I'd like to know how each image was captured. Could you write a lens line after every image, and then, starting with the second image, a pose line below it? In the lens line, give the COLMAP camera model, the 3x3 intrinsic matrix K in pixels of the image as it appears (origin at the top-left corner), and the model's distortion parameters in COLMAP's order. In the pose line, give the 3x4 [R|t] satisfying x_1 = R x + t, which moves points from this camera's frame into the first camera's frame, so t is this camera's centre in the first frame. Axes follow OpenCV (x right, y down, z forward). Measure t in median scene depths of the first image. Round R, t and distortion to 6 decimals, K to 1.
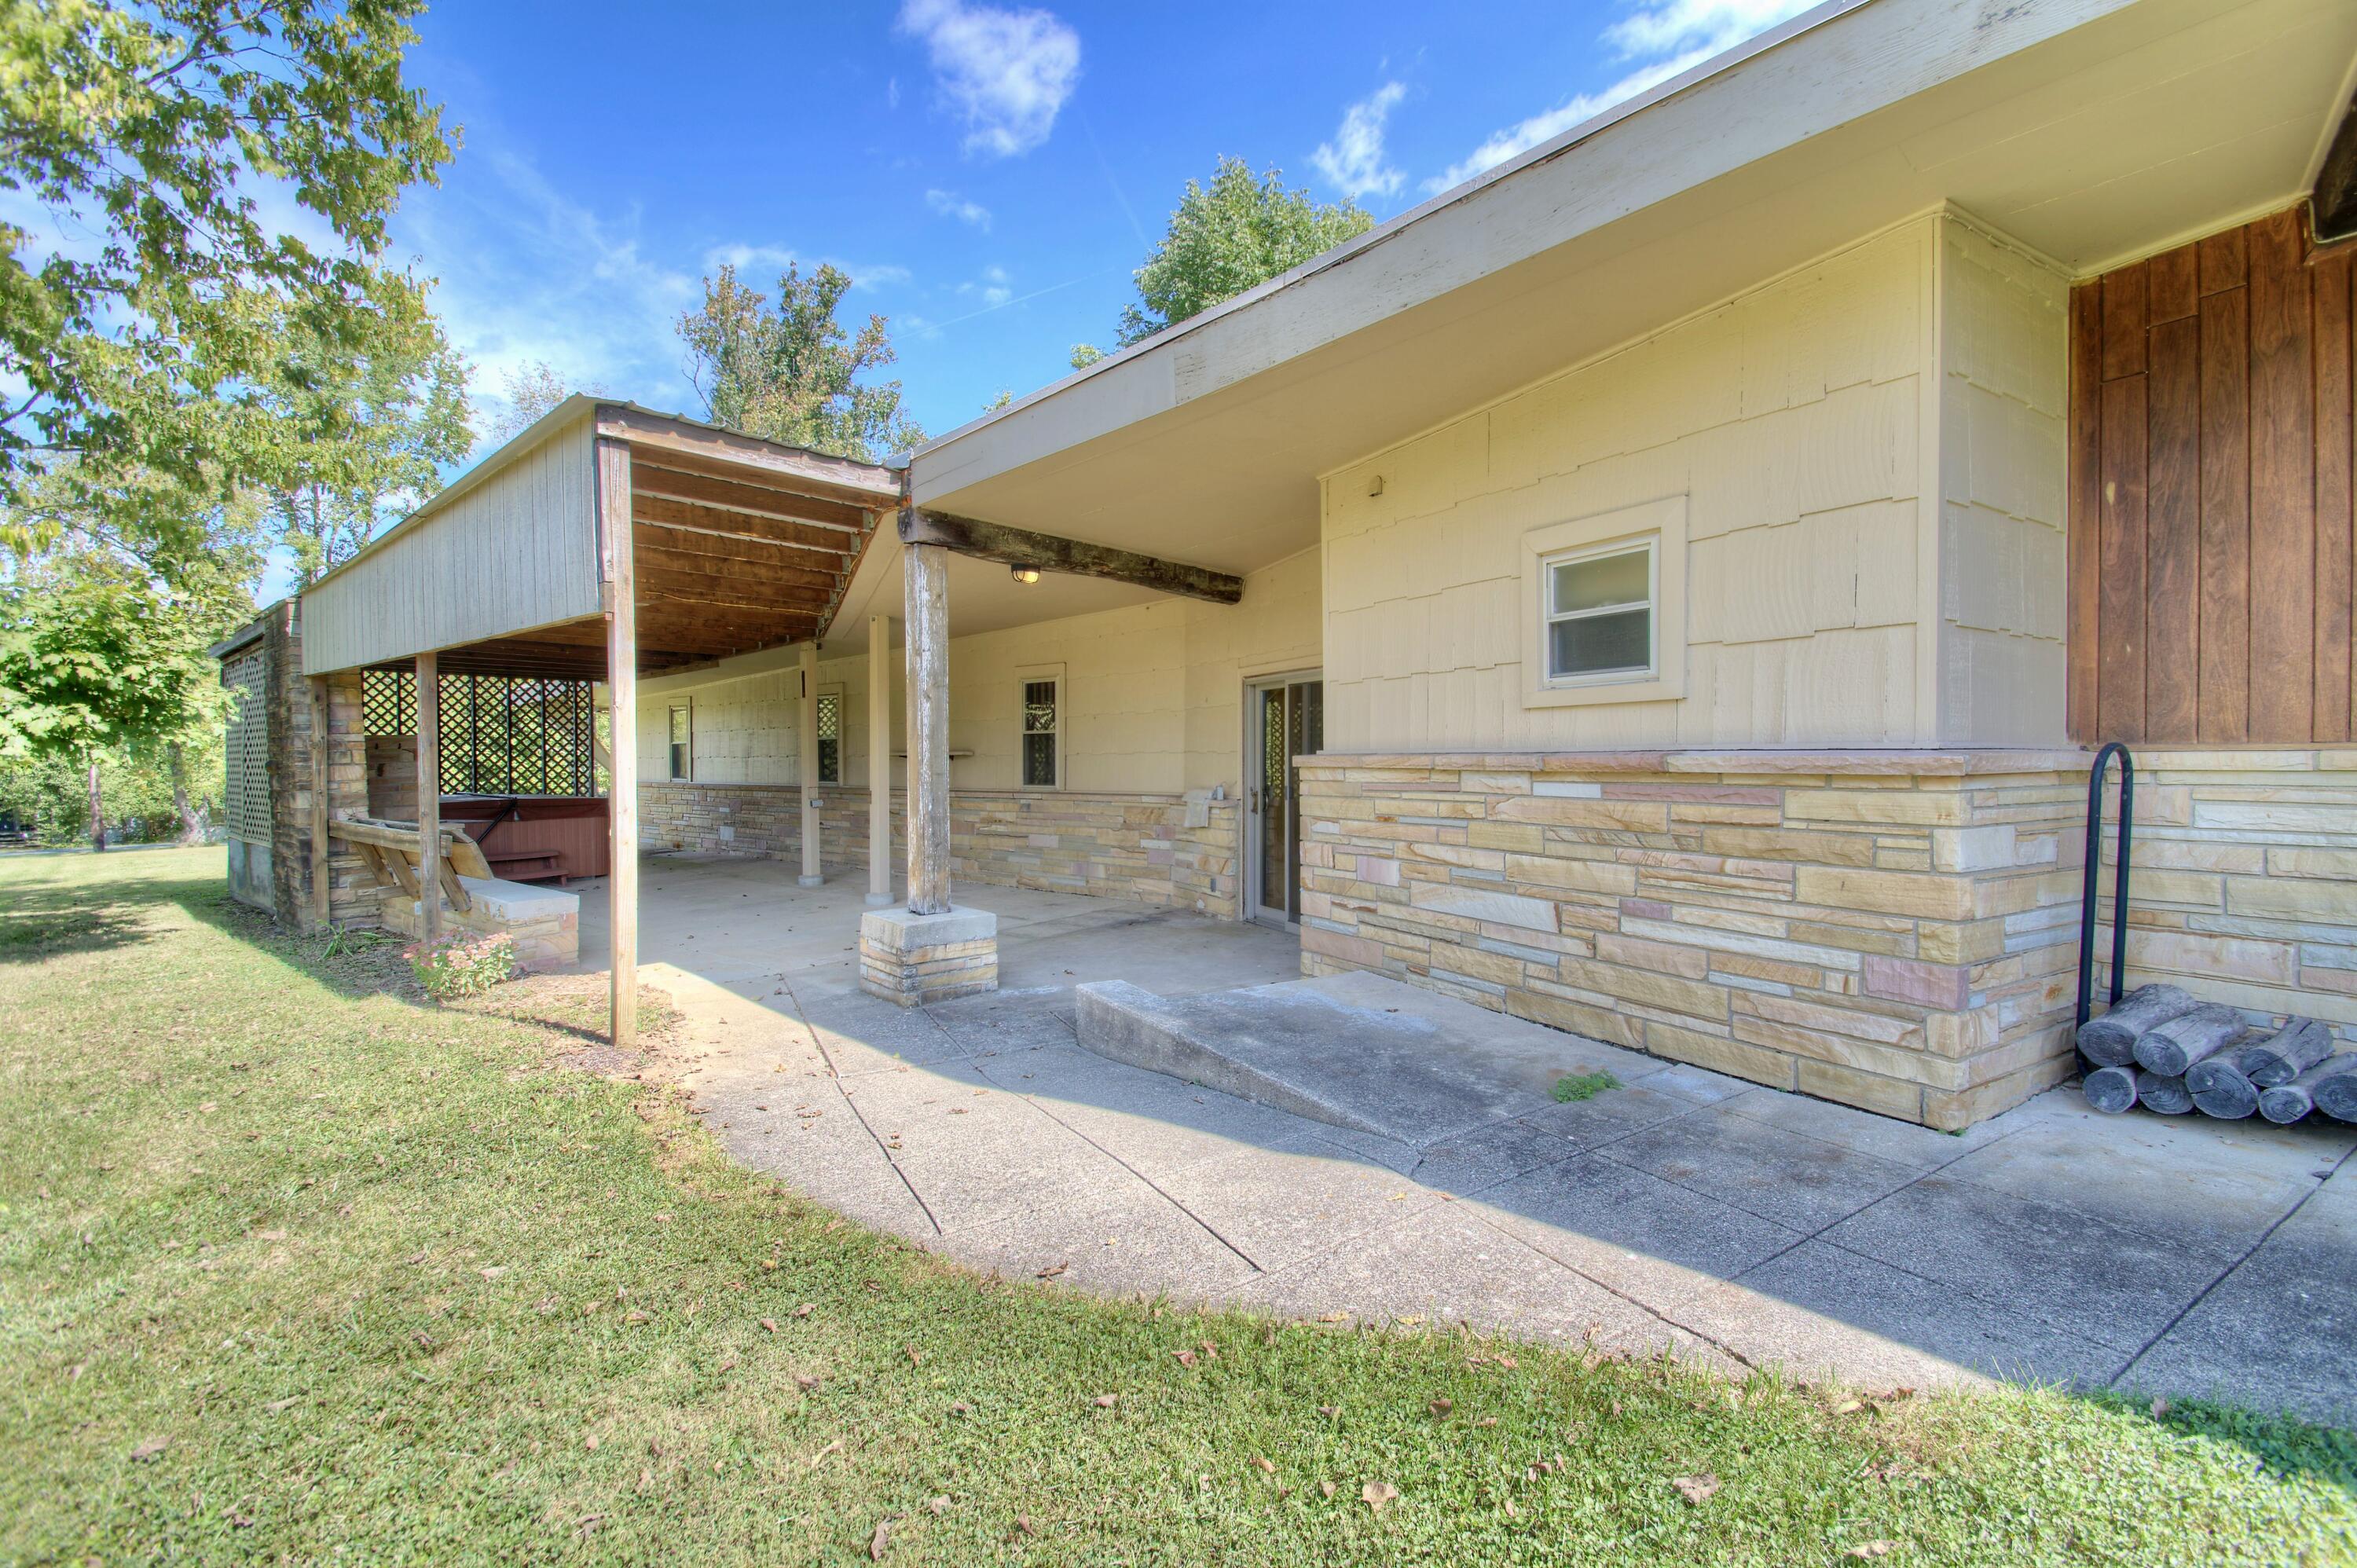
lens RADIAL K [[960.1, 0, 1180.0], [0, 960.1, 775.4], [0, 0, 1]] dist [-0.001618, 0.000030]
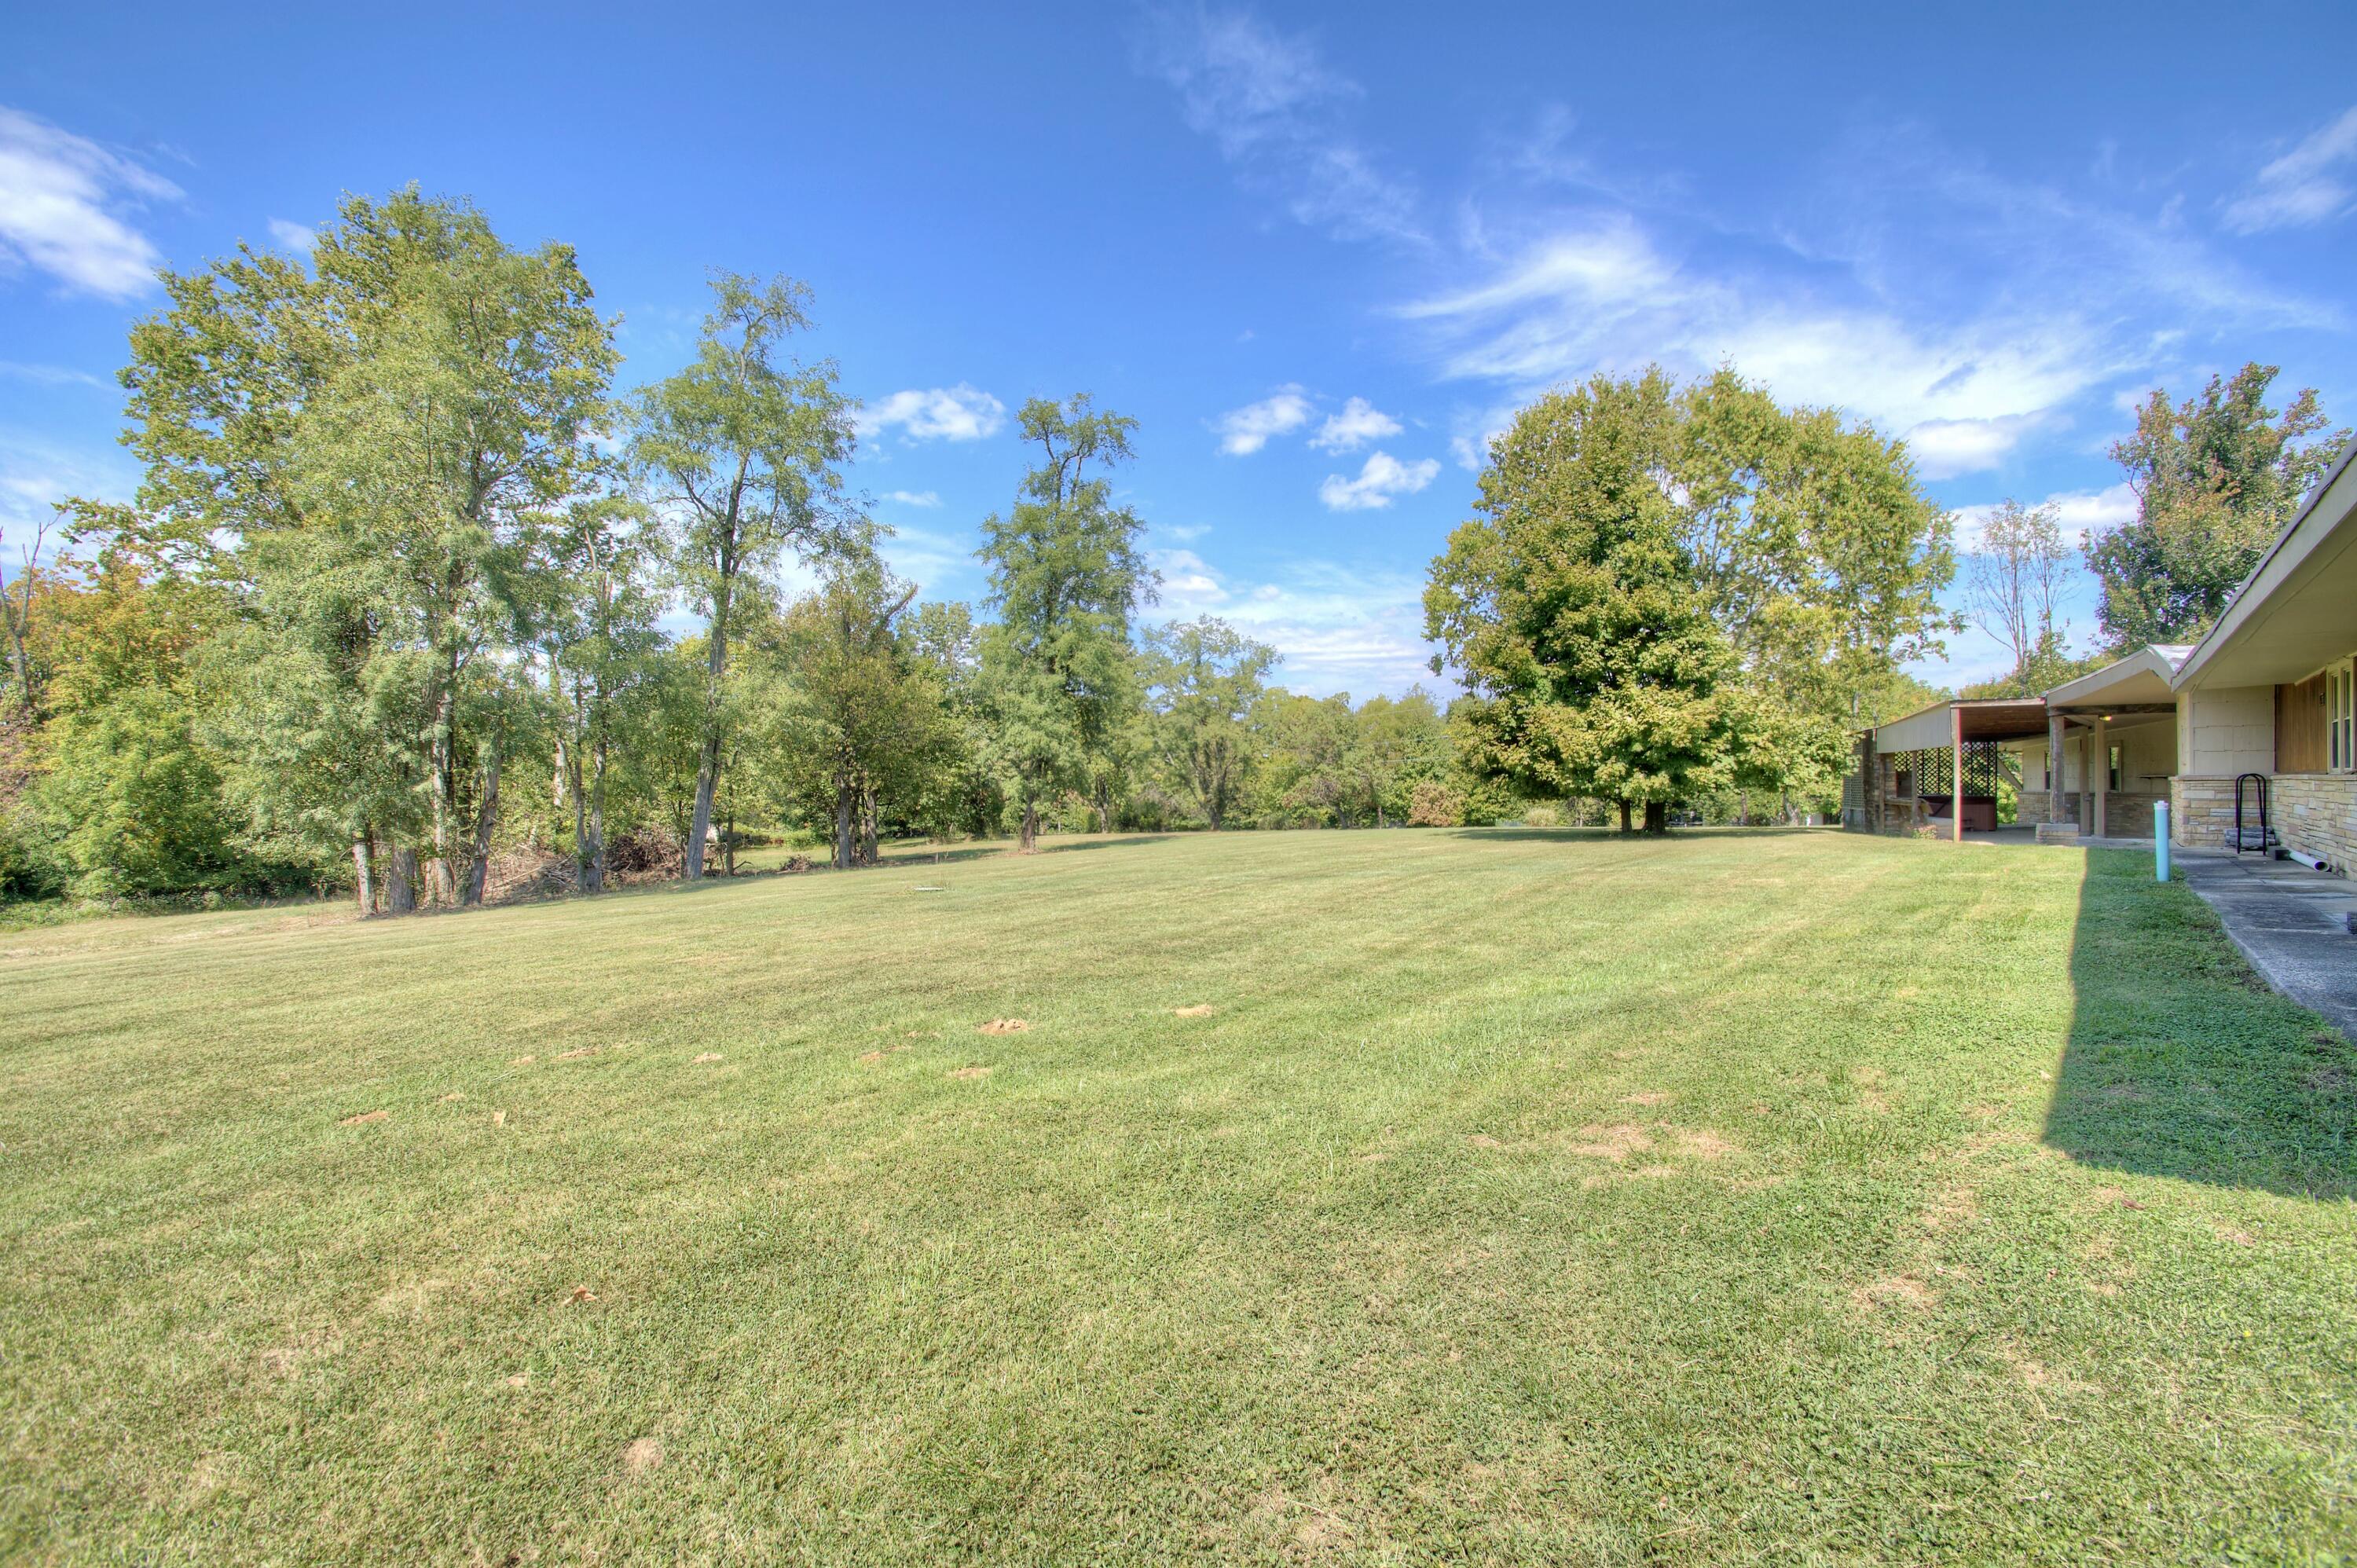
lens RADIAL K [[1025.6, 0, 1176.8], [0, 1025.6, 788.0], [0, 0, 1]] dist [-0.006486, -0.003856]
pose [[0.266375, 0.008840, -0.963829, 1.383348], [-0.019116, 0.999810, 0.003887, 0.034356], [0.963680, 0.017389, 0.266493, -1.712223]]
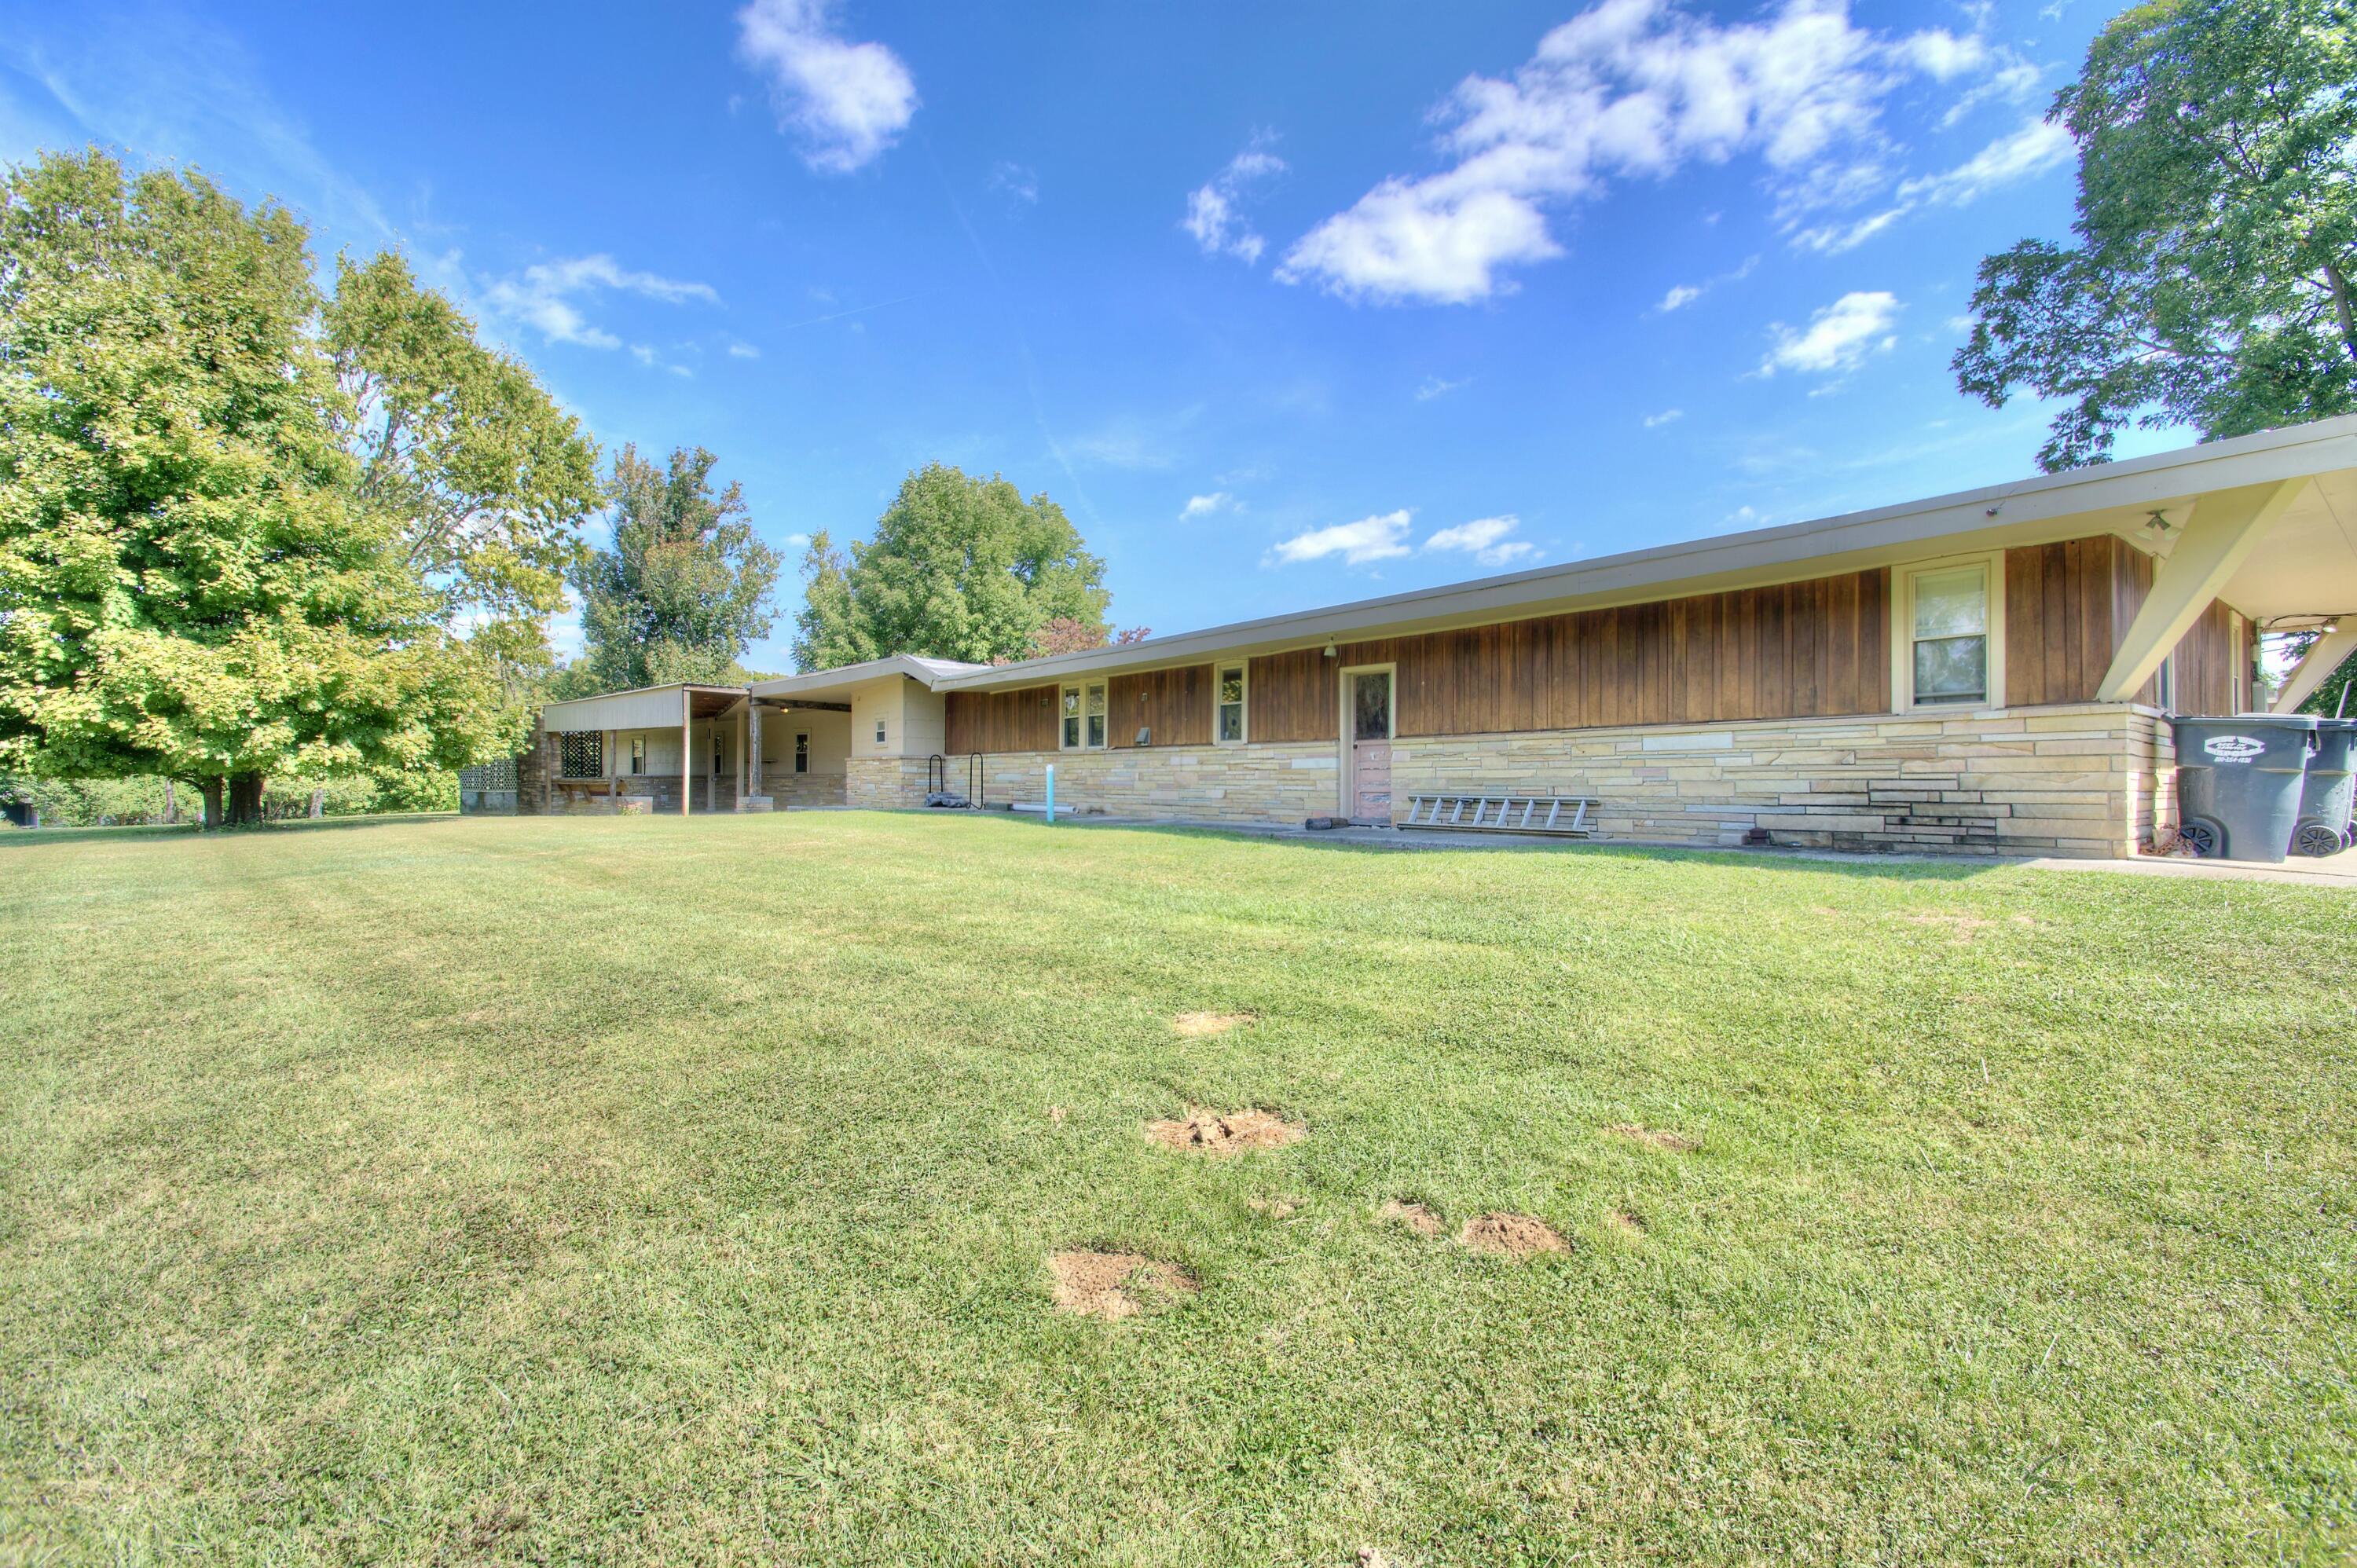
lens RADIAL K [[1025.6, 0, 1178.0], [0, 1025.6, 793.9], [0, 0, 1]] dist [-0.006486, -0.003856]
pose [[0.993371, 0.007405, 0.114710, 0.577735], [-0.006084, 0.999911, -0.011858, 0.098174], [-0.114788, 0.011082, 0.993328, -1.990700]]
